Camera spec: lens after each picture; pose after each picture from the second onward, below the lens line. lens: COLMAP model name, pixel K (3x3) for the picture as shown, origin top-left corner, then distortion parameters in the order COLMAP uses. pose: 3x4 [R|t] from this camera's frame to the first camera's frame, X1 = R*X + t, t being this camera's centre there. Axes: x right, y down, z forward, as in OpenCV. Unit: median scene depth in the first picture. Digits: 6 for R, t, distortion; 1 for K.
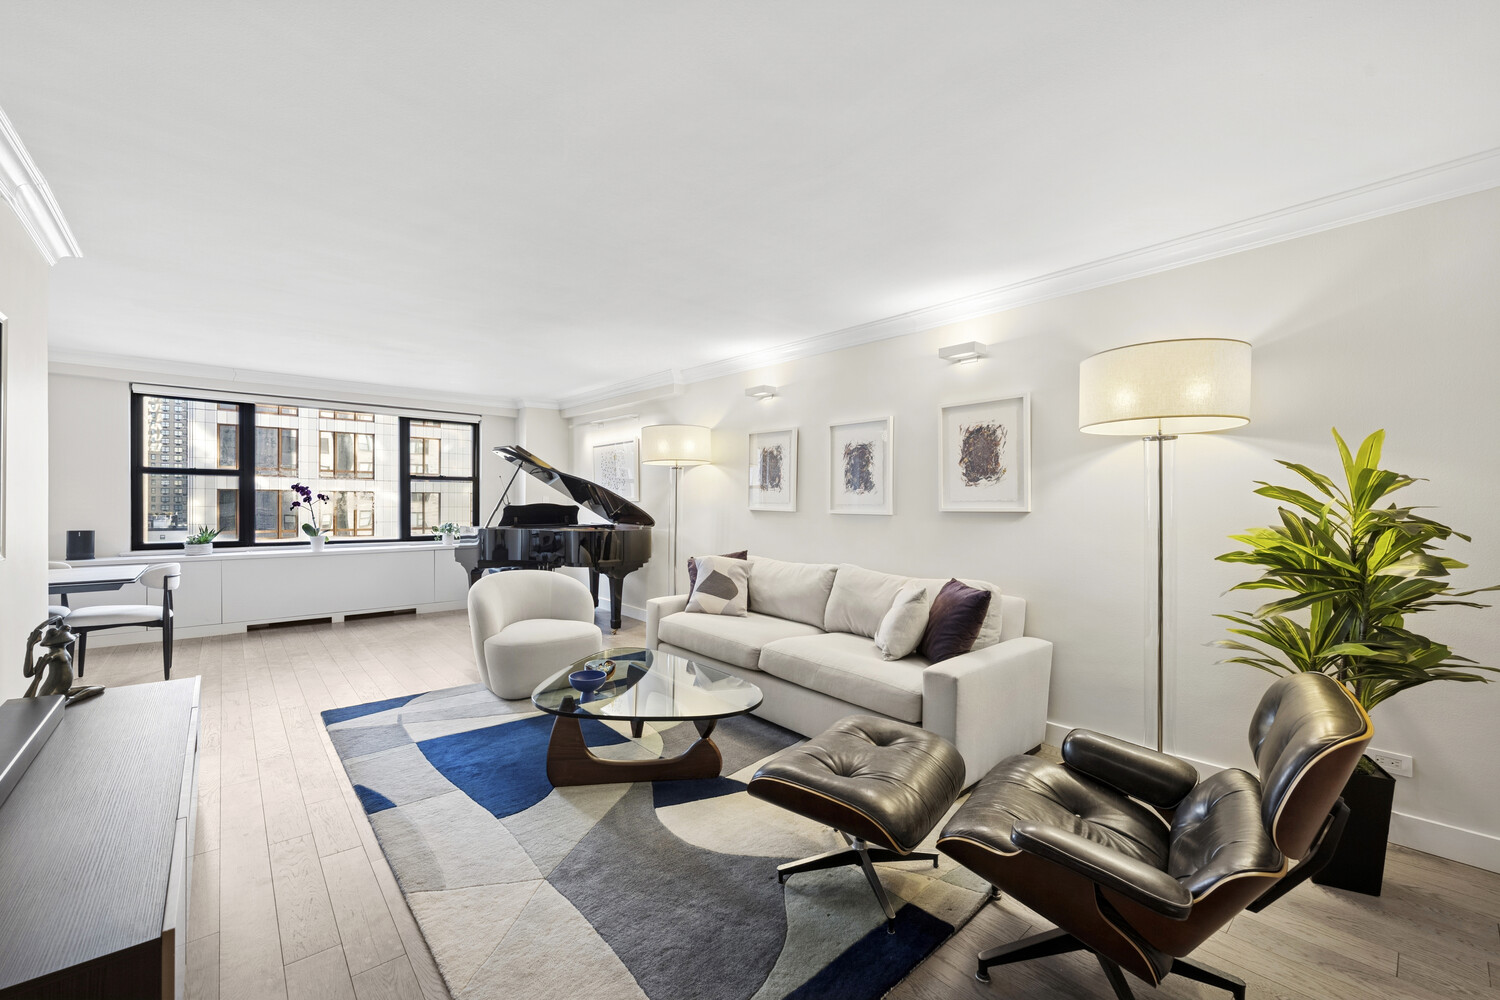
lens RADIAL K [[602.8, 0, 750.0], [0, 602.8, 500.0], [0, 0, 1]] dist [0.001563, 0.000143]
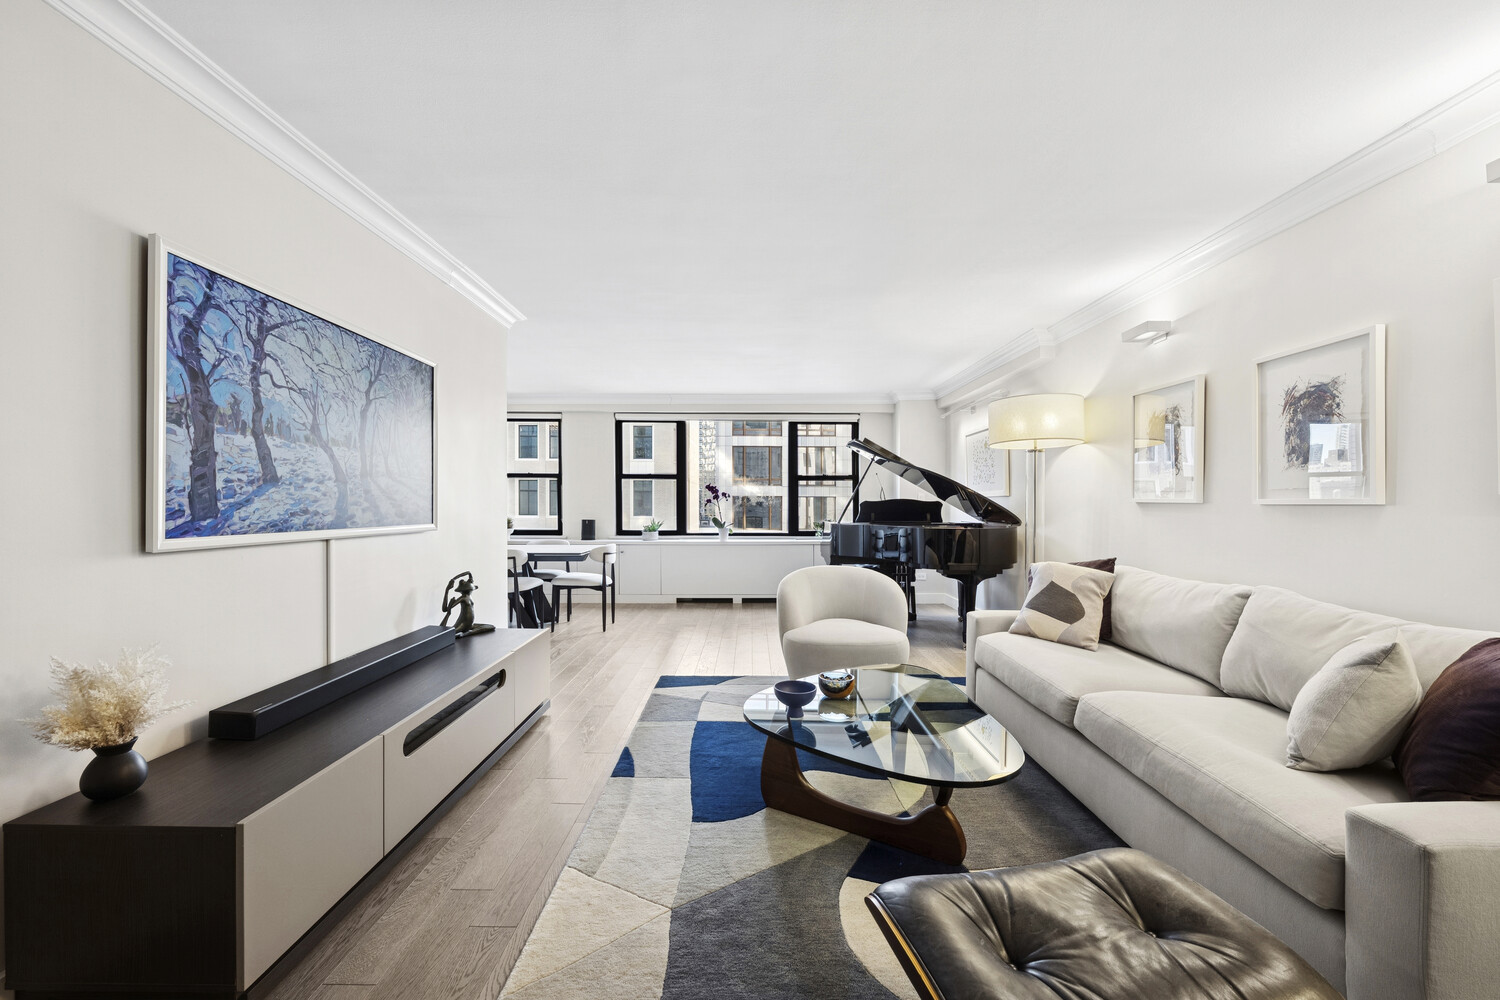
lens RADIAL K [[611.5, 0, 750.0], [0, 611.5, 500.0], [0, 0, 1]] dist [-0.000729, 0.000157]
pose [[0.756130, -0.008334, -0.654369, 0.158115], [0.003854, 0.999958, -0.008282, 0.022223], [0.654410, 0.003741, 0.756130, 0.196643]]
